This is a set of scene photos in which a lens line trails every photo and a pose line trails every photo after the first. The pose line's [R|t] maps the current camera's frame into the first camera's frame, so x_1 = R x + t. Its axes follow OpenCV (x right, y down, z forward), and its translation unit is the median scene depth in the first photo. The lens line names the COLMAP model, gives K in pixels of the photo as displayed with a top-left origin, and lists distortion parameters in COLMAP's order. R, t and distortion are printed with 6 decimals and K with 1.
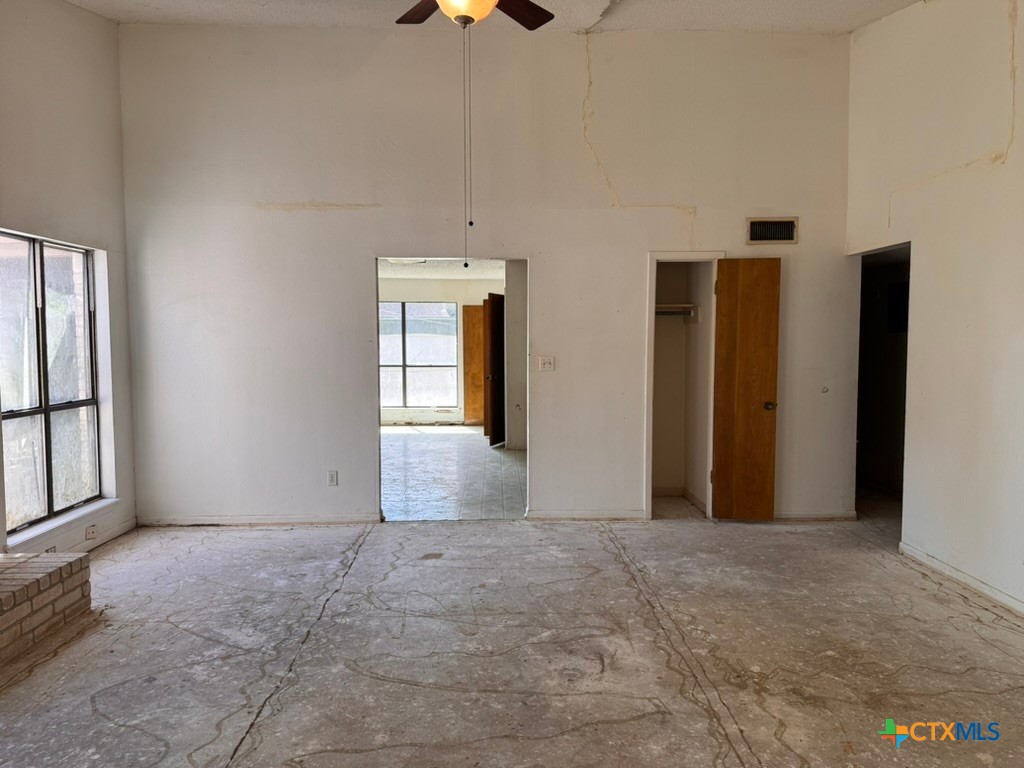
lens RADIAL K [[720.1, 0, 506.8], [0, 720.1, 395.1], [0, 0, 1]] dist [0.068581, -0.071870]
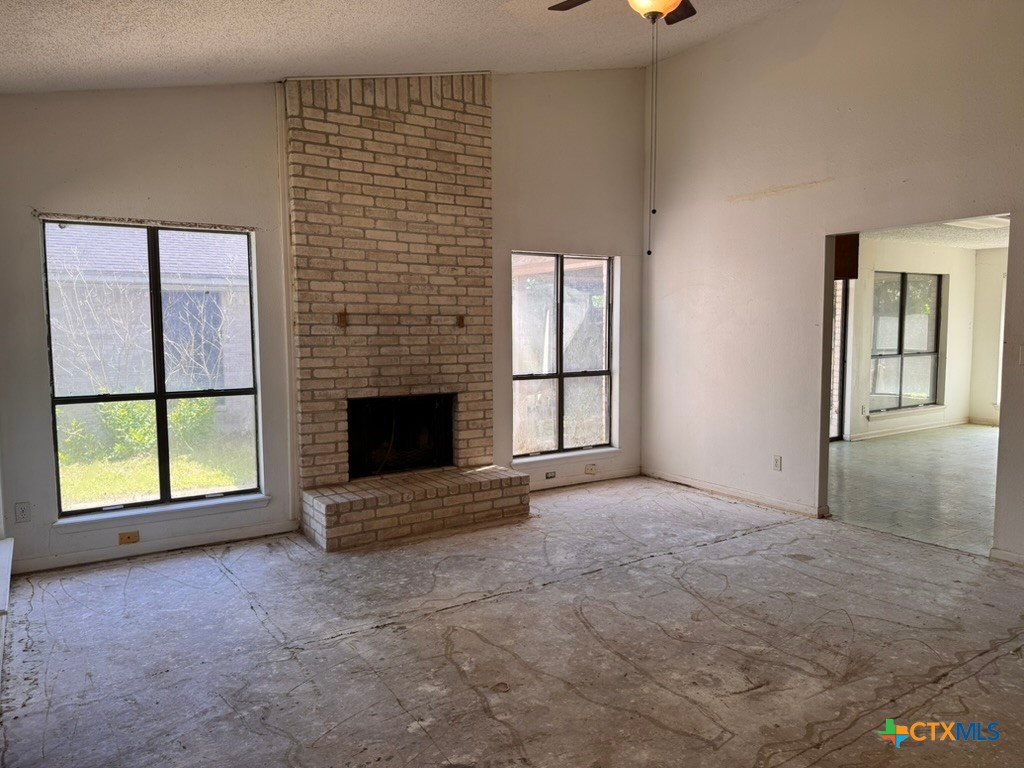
lens RADIAL K [[720.1, 0, 518.8], [0, 720.1, 377.9], [0, 0, 1]] dist [0.068581, -0.071870]
pose [[0.538709, 0.065102, -0.839973, 0.627032], [-0.064300, 0.997279, 0.036056, -0.024406], [0.840035, 0.034587, 0.541429, 0.228418]]
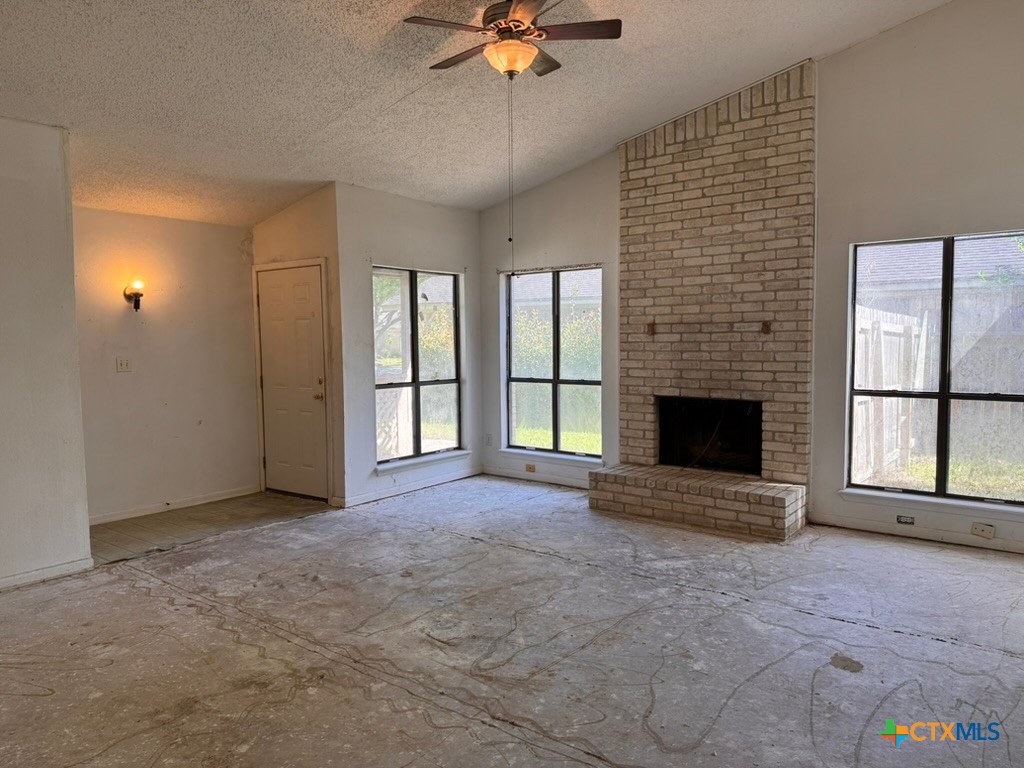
lens RADIAL K [[720.1, 0, 510.4], [0, 720.1, 374.4], [0, 0, 1]] dist [0.068581, -0.071870]
pose [[-0.638785, 0.047543, -0.767915, 0.761084], [-0.048245, 0.993650, 0.101651, -0.113896], [0.767871, 0.101982, -0.632435, 1.515750]]
